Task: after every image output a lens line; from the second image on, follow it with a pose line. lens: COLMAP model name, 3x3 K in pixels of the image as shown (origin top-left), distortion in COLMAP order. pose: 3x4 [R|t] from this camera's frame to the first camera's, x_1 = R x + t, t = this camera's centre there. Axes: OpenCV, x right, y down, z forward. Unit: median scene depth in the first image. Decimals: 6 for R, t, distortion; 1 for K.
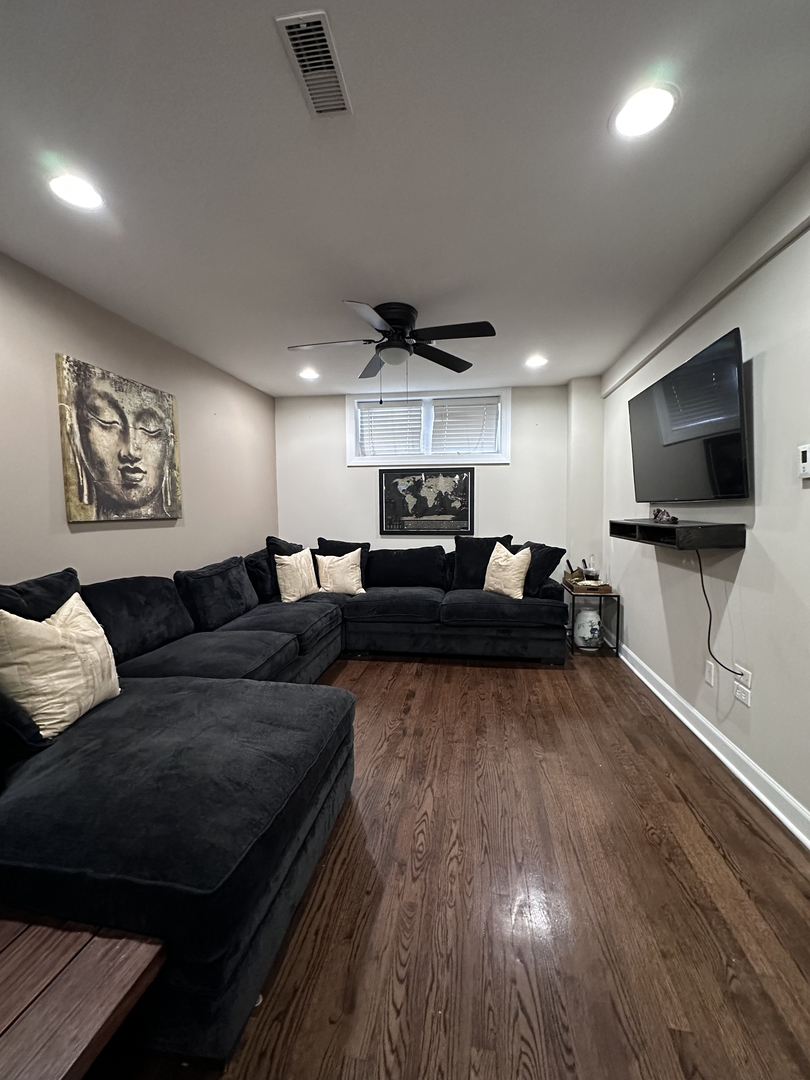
lens RADIAL K [[427.8, 0, 405.0], [0, 427.8, 540.0], [0, 0, 1]] dist [0.000964, 0.000288]
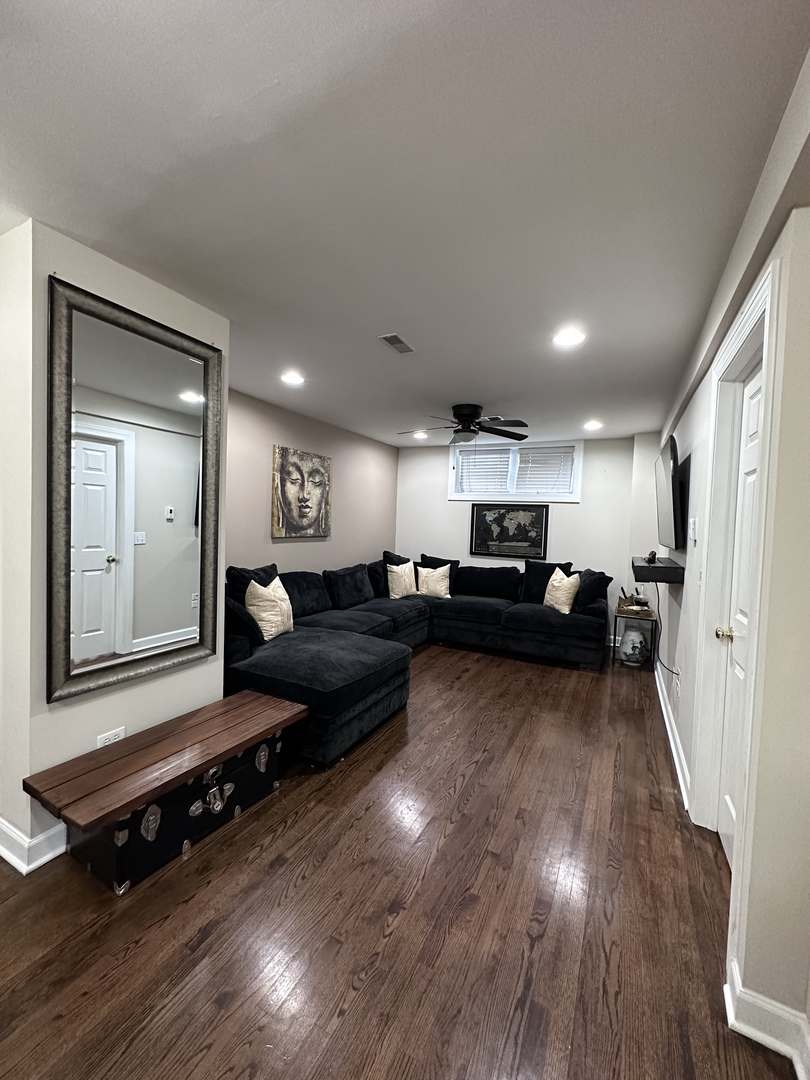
lens RADIAL K [[427.8, 0, 405.0], [0, 427.8, 540.0], [0, 0, 1]] dist [0.000964, 0.000288]
pose [[0.950047, 0.056100, -0.307024, 0.221377], [-0.066067, 0.997569, -0.022157, -0.022352], [0.305035, 0.041334, 0.951444, -0.405292]]
